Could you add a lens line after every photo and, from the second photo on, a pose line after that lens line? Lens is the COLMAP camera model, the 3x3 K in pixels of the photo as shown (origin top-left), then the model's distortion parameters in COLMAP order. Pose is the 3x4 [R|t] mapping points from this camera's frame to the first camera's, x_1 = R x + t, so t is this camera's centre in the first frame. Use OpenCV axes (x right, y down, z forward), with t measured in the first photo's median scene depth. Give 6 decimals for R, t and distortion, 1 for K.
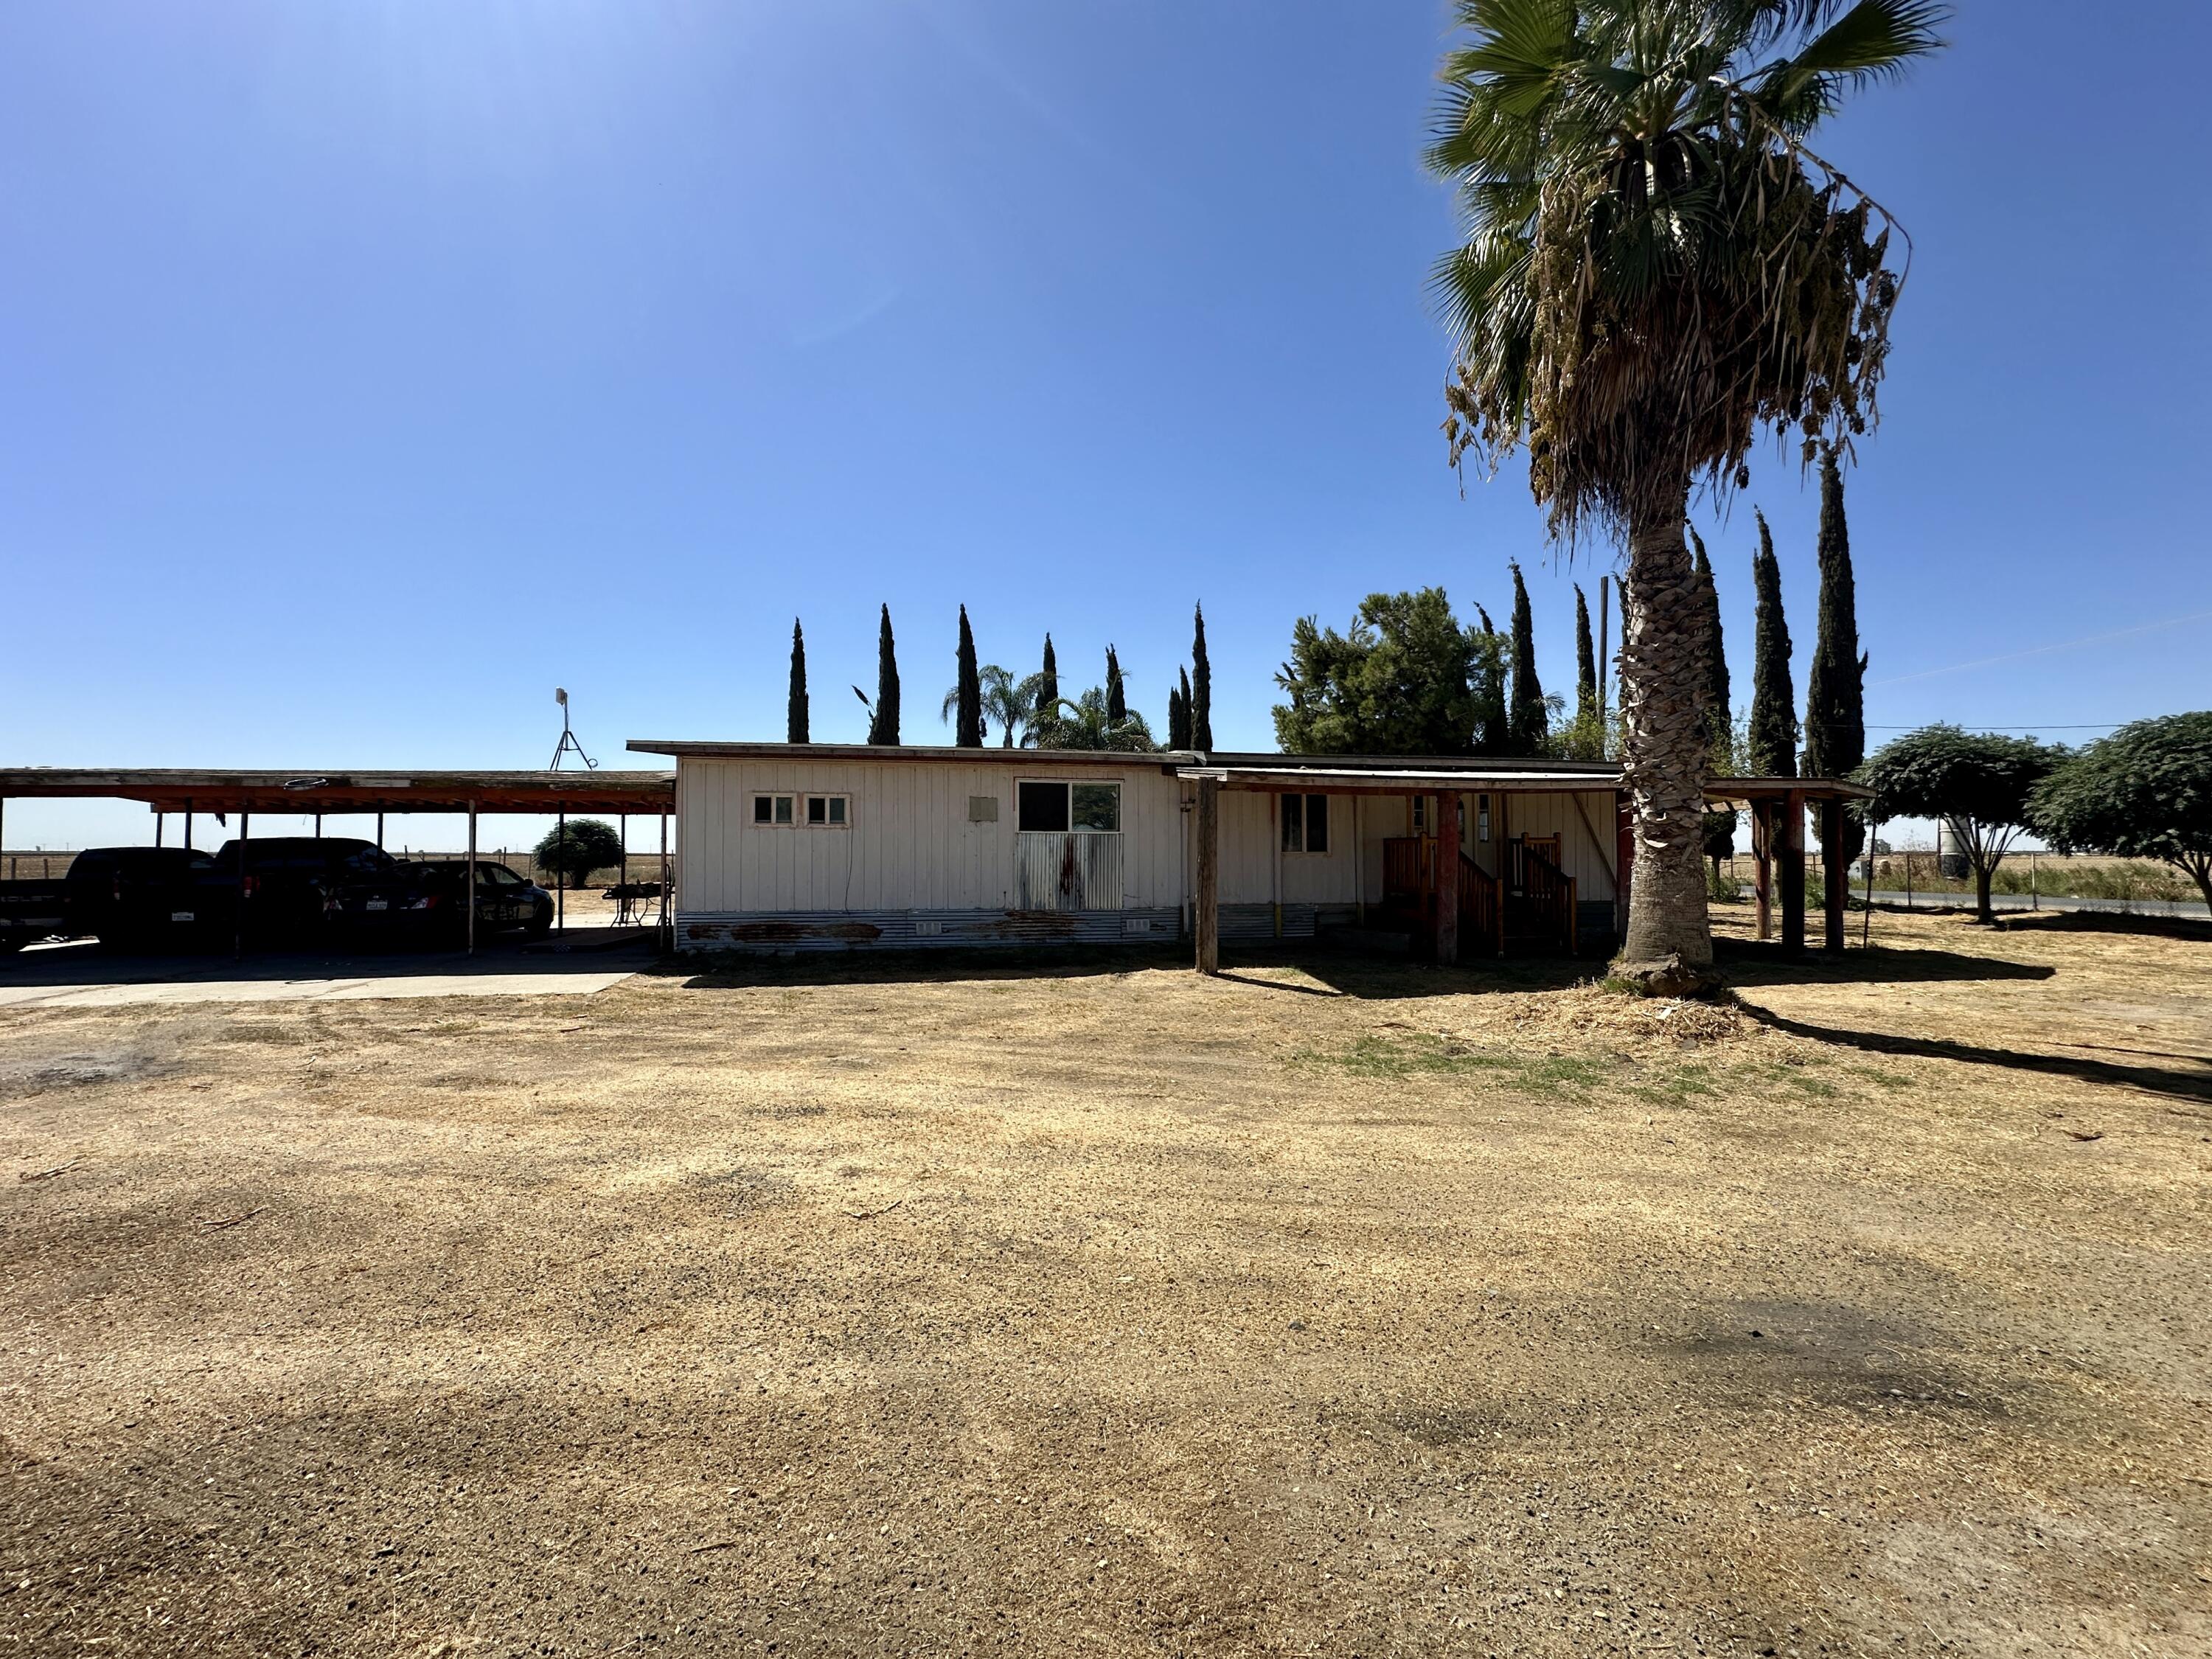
lens RADIAL K [[880.1, 0, 1102.4], [0, 880.1, 820.3], [0, 0, 1]] dist [-0.001956, 0.000186]
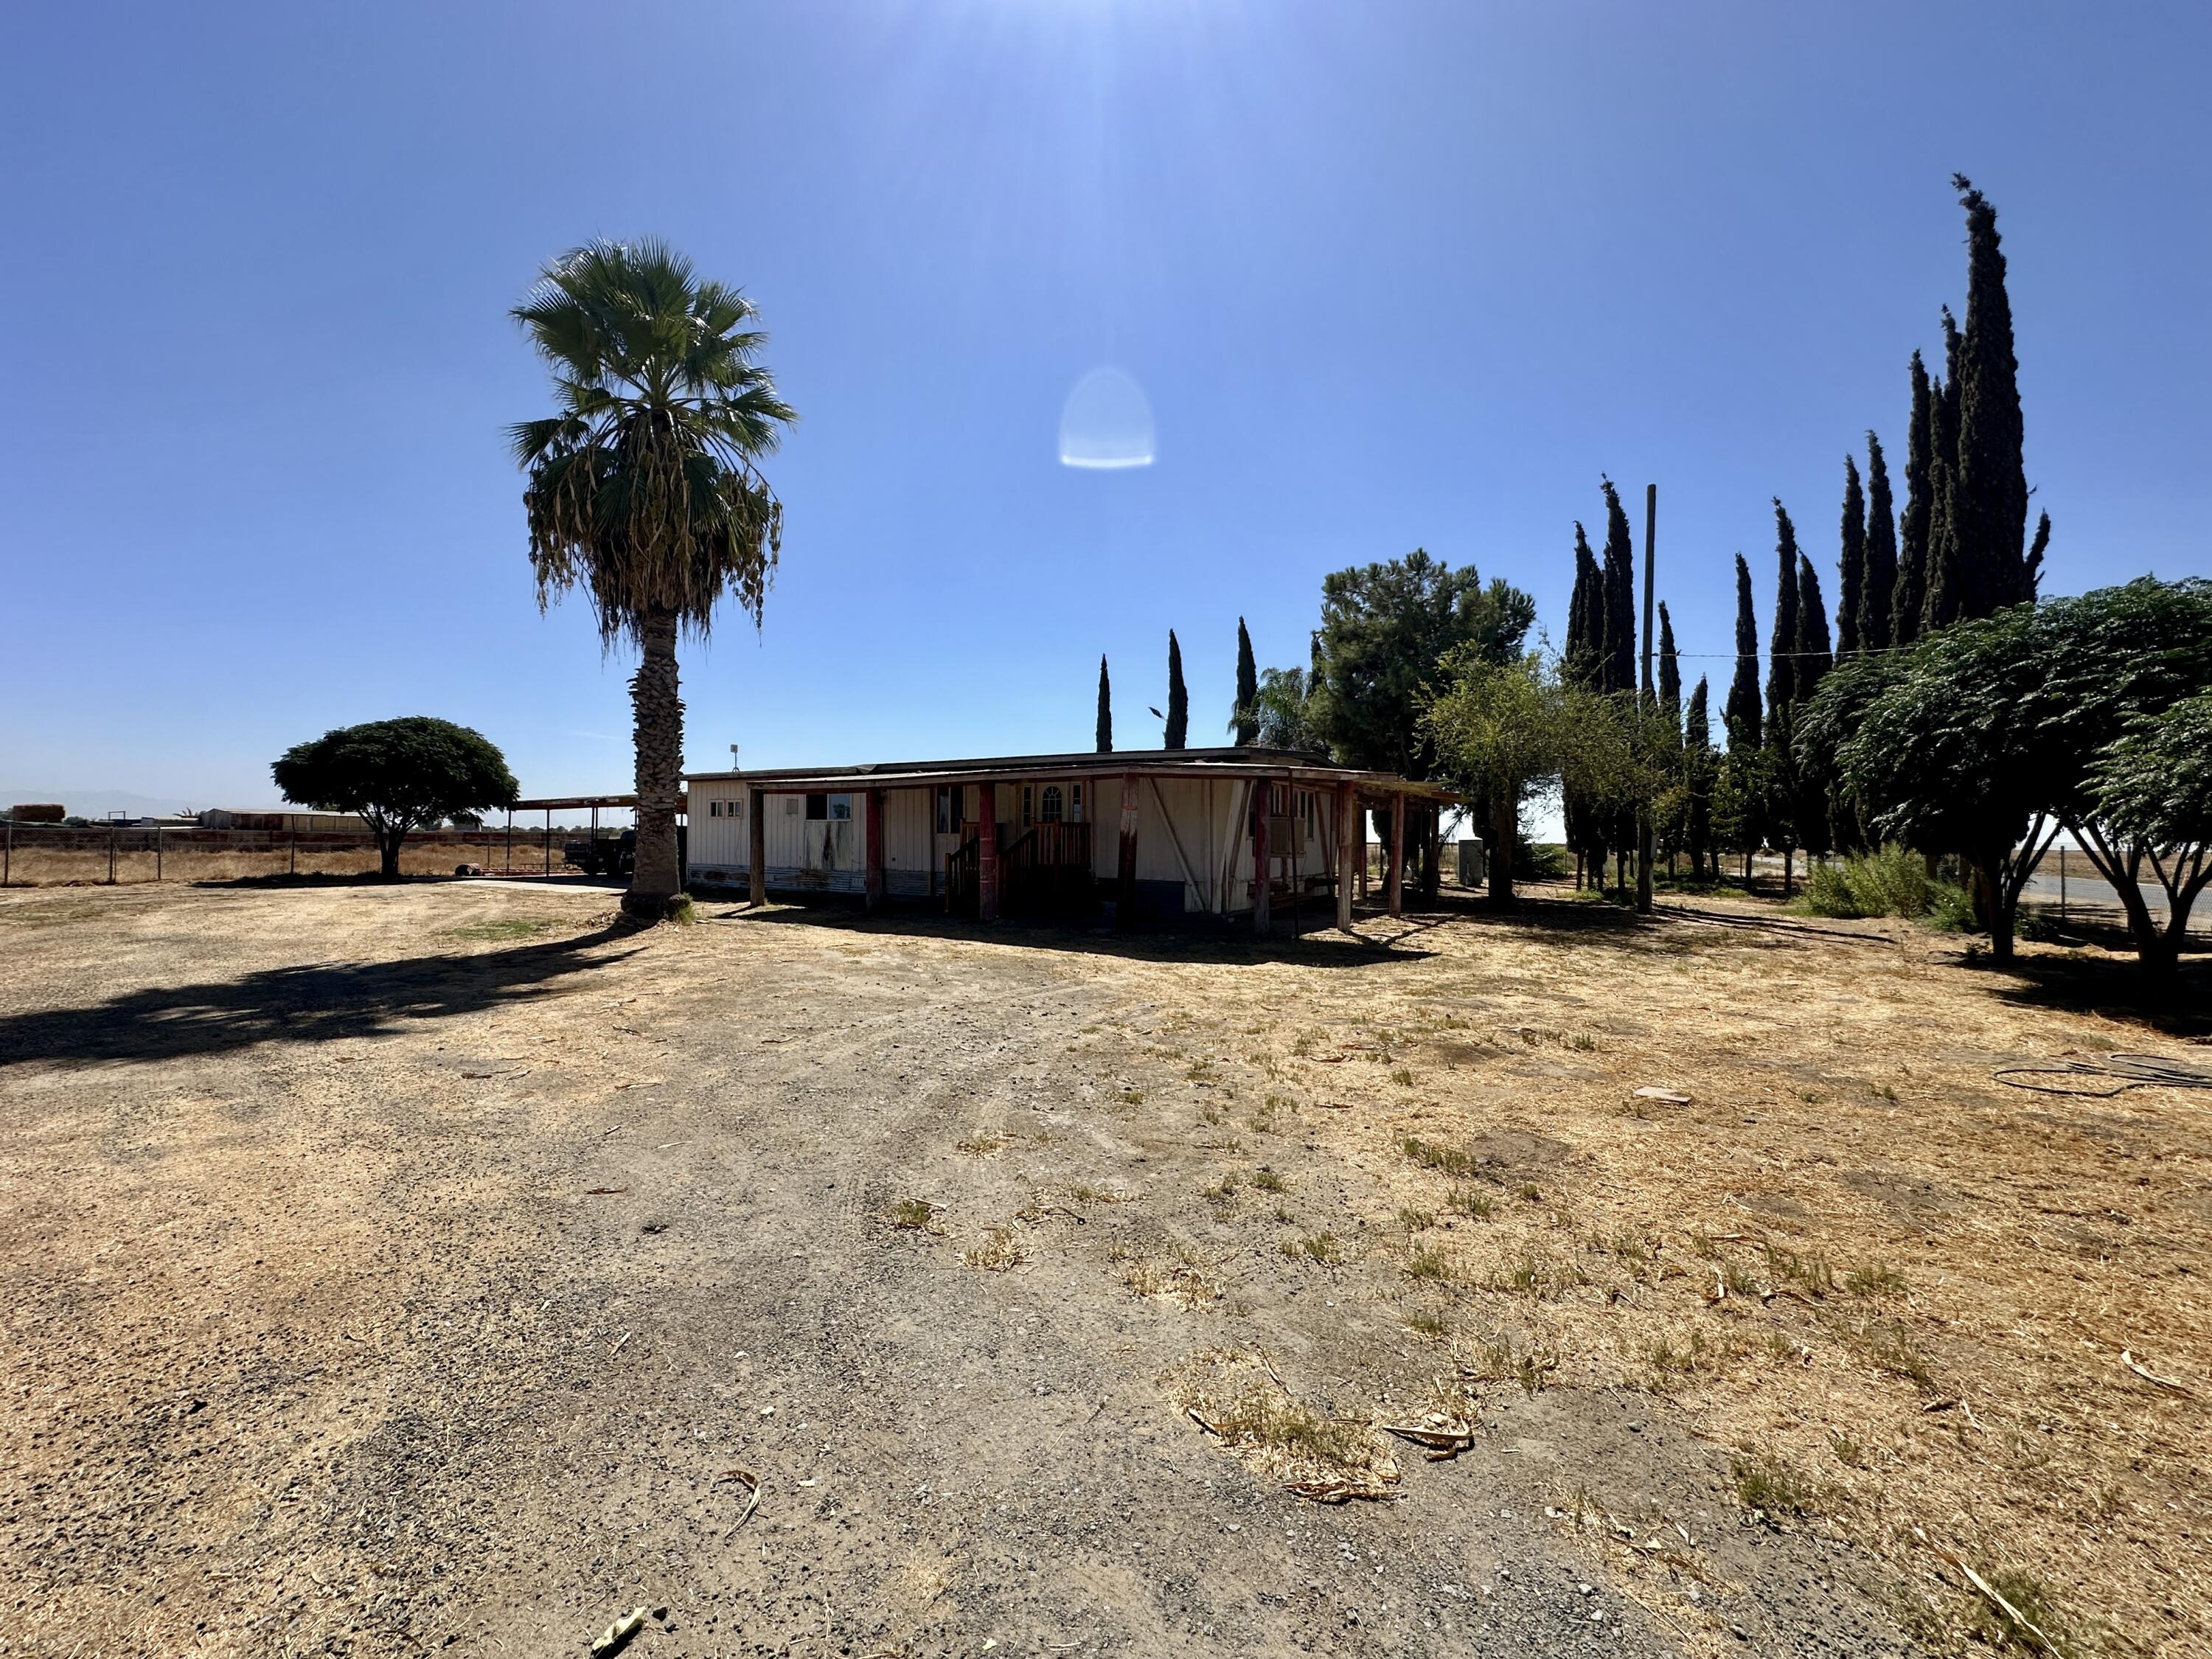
lens RADIAL K [[880.1, 0, 1106.4], [0, 880.1, 832.0], [0, 0, 1]] dist [-0.001956, 0.000186]
pose [[0.723231, 0.000979, -0.690605, 1.317043], [0.014114, 0.999769, 0.016199, 0.015086], [0.690462, -0.021463, 0.723050, 0.206550]]
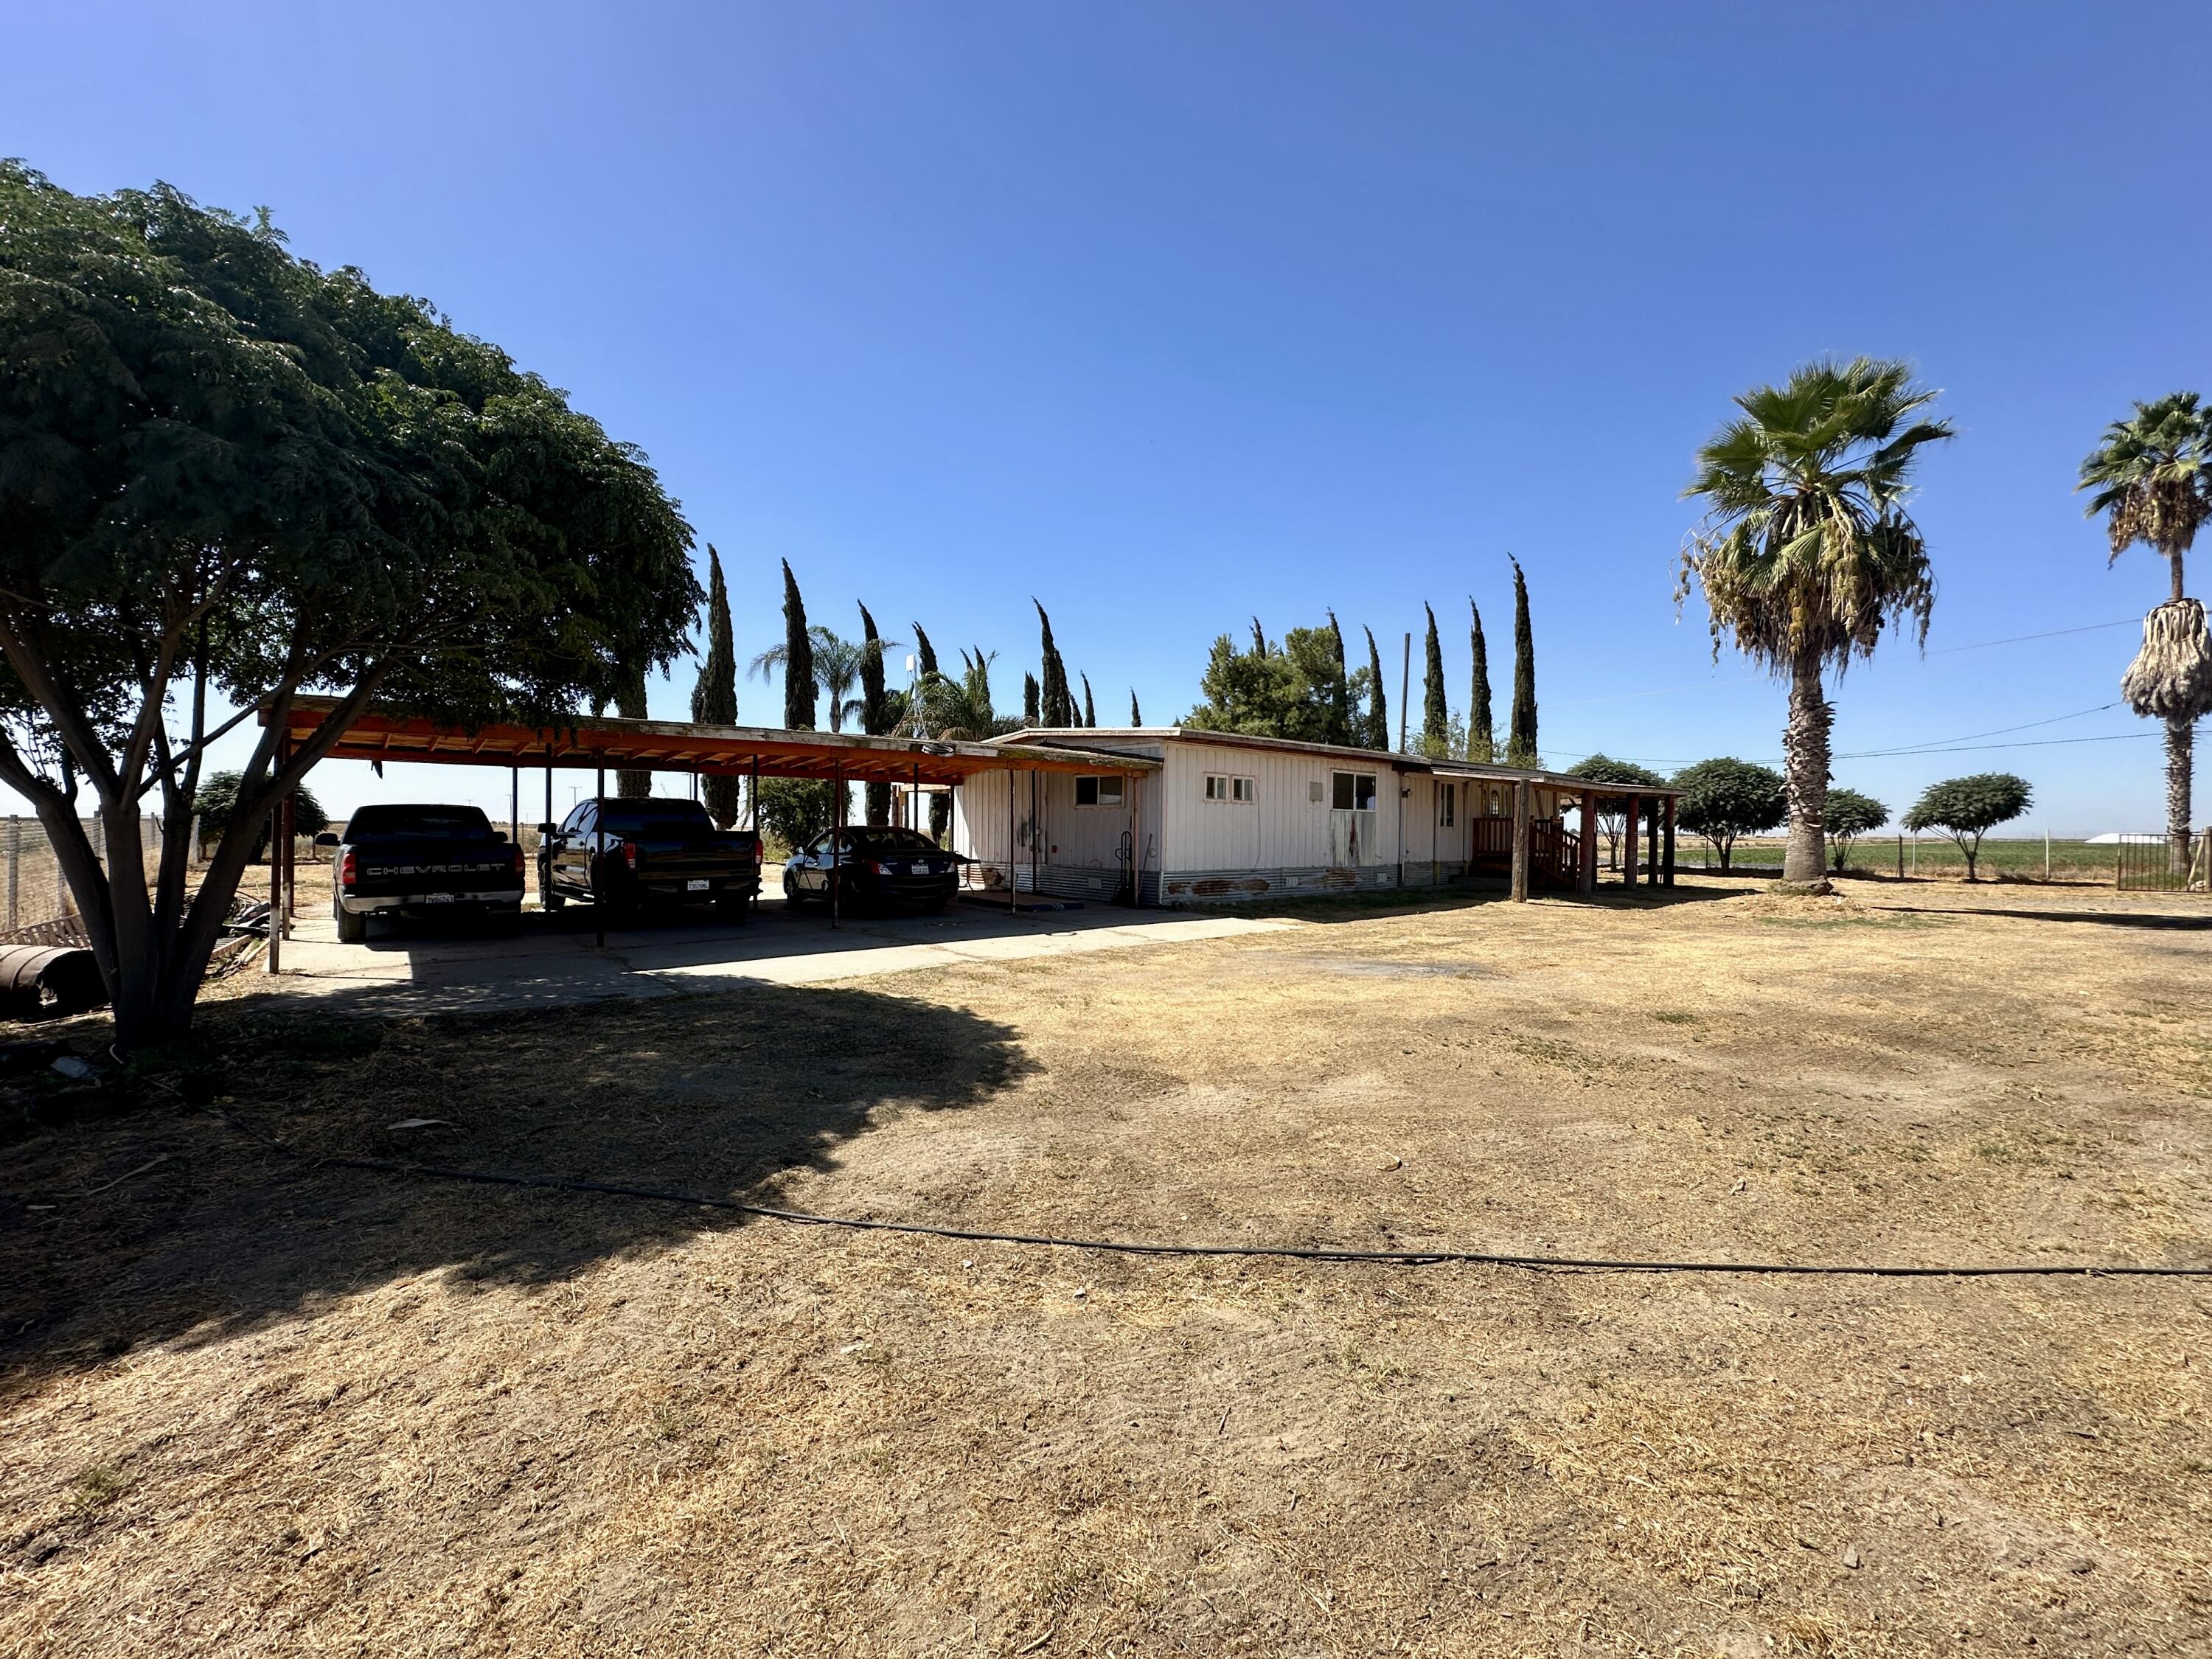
lens RADIAL K [[880.1, 0, 1119.2], [0, 880.1, 827.0], [0, 0, 1]] dist [-0.001956, 0.000186]
pose [[0.863827, 0.011009, 0.503668, -0.985602], [-0.030219, 0.999093, 0.029990, 0.008763], [-0.502881, -0.041126, 0.863377, 0.003257]]
